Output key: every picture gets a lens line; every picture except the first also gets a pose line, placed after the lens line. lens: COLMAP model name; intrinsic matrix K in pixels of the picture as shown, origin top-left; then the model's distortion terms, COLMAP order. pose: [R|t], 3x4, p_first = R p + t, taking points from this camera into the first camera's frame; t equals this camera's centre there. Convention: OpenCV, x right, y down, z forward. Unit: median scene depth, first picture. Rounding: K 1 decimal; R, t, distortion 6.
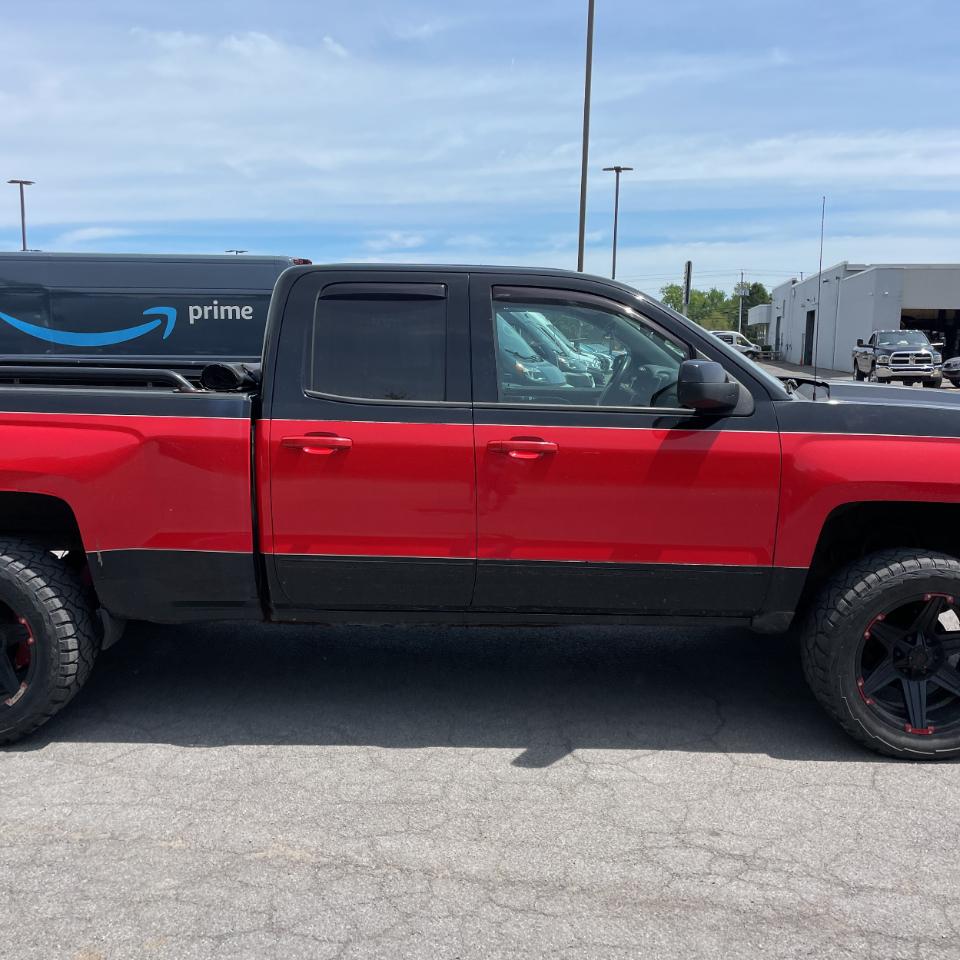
lens RADIAL K [[967.9, 0, 480.0], [0, 967.9, 480.0], [0, 0, 1]] dist [0.088498, -0.137959]
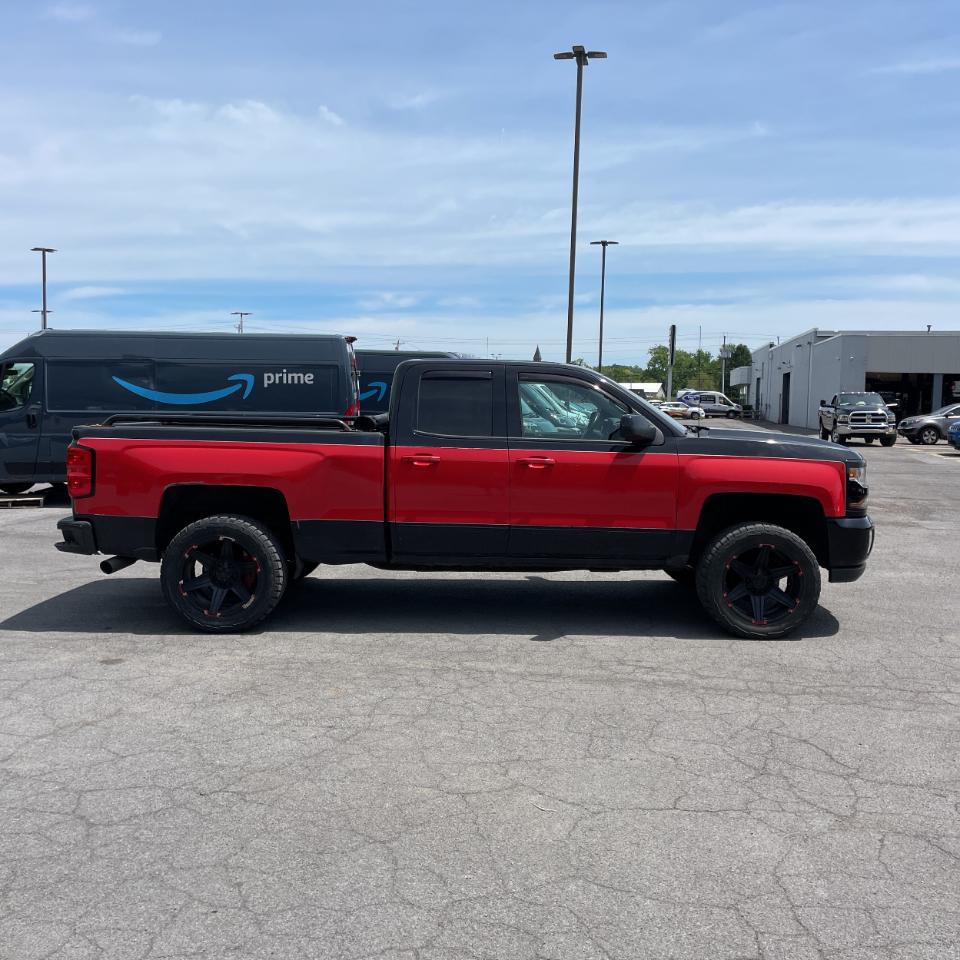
lens RADIAL K [[969.3, 0, 489.5], [0, 969.3, 463.0], [0, 0, 1]] dist [0.082749, -0.110057]
pose [[0.999812, 0.002754, 0.019193, -0.026367], [-0.001281, 0.997083, -0.076317, 0.036384], [-0.019347, 0.076278, 0.996899, -0.272339]]
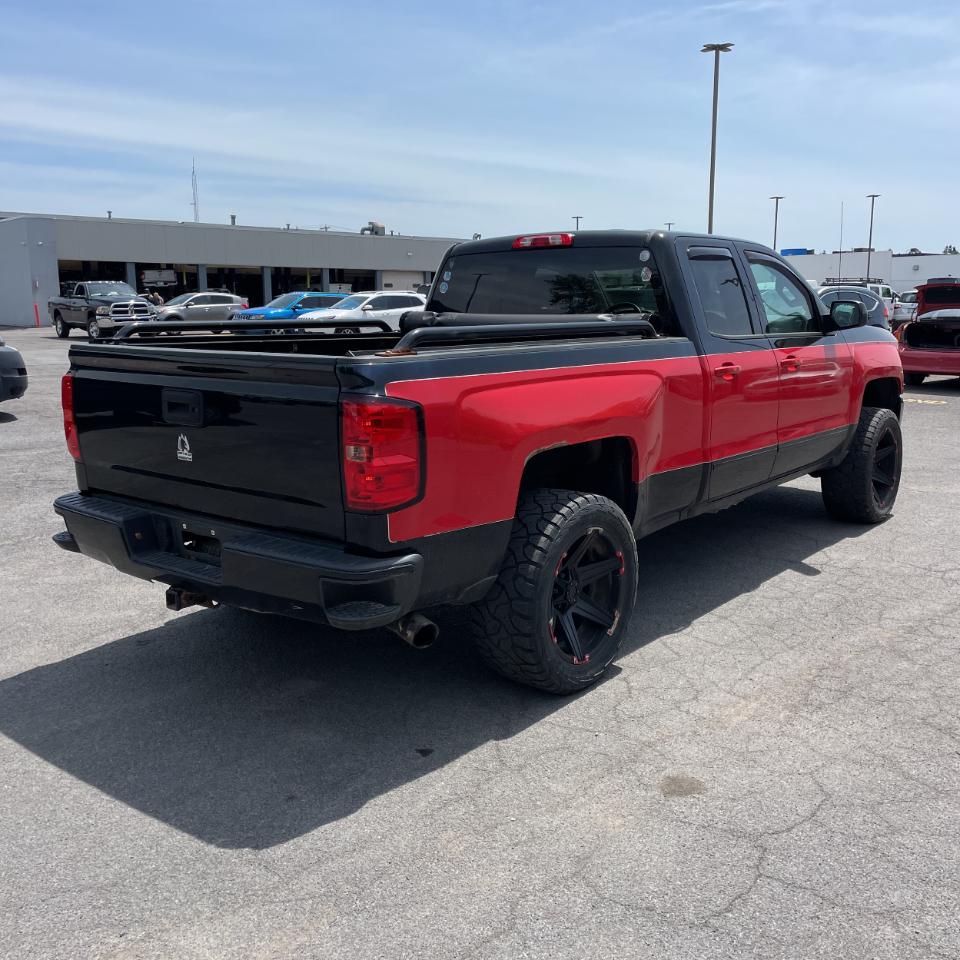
lens RADIAL K [[969.3, 0, 489.5], [0, 969.3, 463.0], [0, 0, 1]] dist [0.082749, -0.110057]
pose [[0.614851, -0.147152, 0.774793, -0.481770], [0.122694, 0.988324, 0.090340, -0.025281], [-0.779040, 0.039517, 0.625727, 0.150144]]
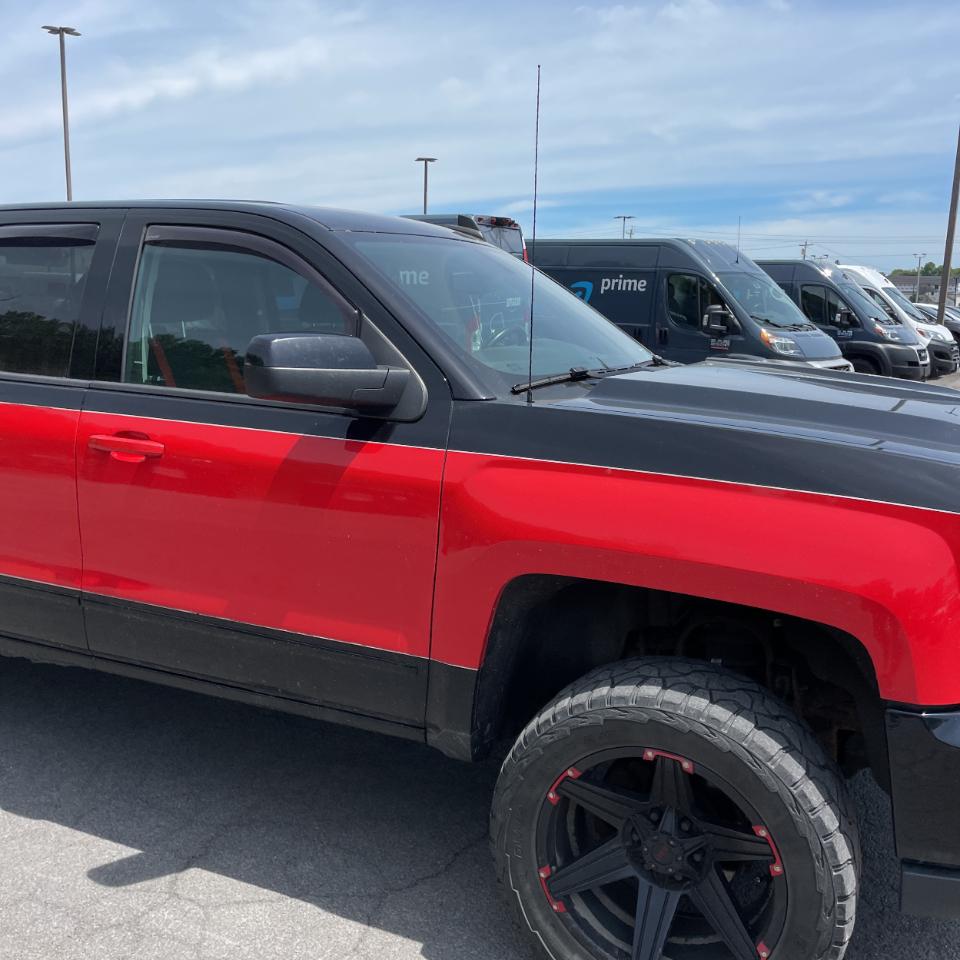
lens RADIAL K [[961.9, 0, 476.3], [0, 961.9, 463.4], [0, 0, 1]] dist [0.078225, -0.098458]
pose [[0.914949, 0.073722, -0.396779, 0.198985], [-0.066265, 0.997273, 0.032492, -0.021688], [0.398092, -0.003436, 0.917339, 0.151109]]
